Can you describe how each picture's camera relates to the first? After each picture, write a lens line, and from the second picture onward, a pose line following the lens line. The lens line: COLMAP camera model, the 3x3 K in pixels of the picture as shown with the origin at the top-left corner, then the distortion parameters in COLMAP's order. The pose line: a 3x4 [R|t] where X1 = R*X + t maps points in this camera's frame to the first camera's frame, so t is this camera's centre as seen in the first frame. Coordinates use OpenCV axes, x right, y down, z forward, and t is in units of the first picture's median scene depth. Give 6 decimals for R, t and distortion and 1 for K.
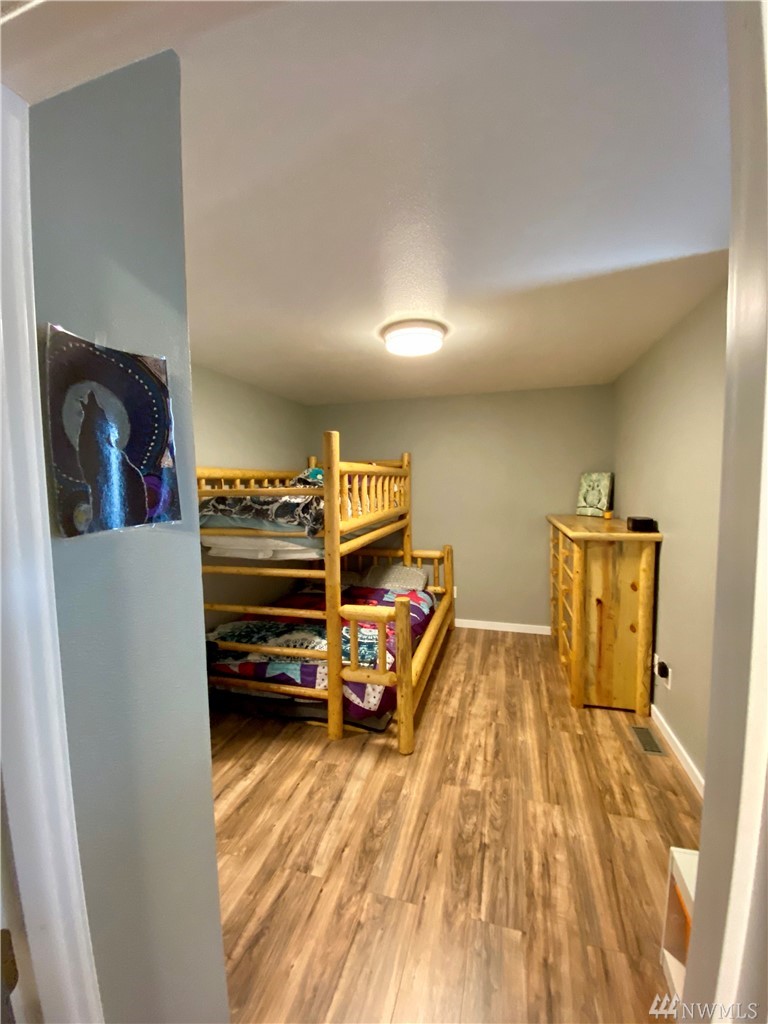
lens RADIAL K [[417.0, 0, 383.0], [0, 417.0, 511.9], [0, 0, 1]] dist [0.028686, -0.022962]
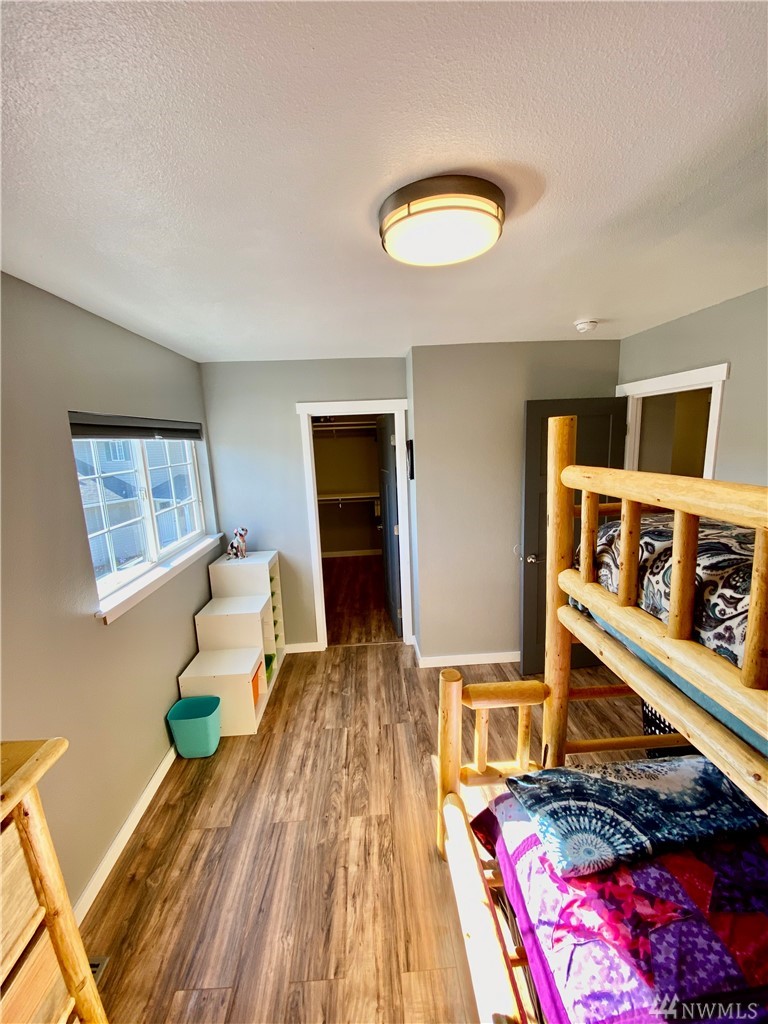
lens RADIAL K [[417.0, 0, 383.0], [0, 417.0, 511.9], [0, 0, 1]] dist [0.028686, -0.022962]
pose [[-0.943072, 0.115041, -0.312060, 0.404532], [0.034724, 0.967203, 0.251621, -0.270755], [0.330772, 0.226461, -0.916136, 1.855718]]
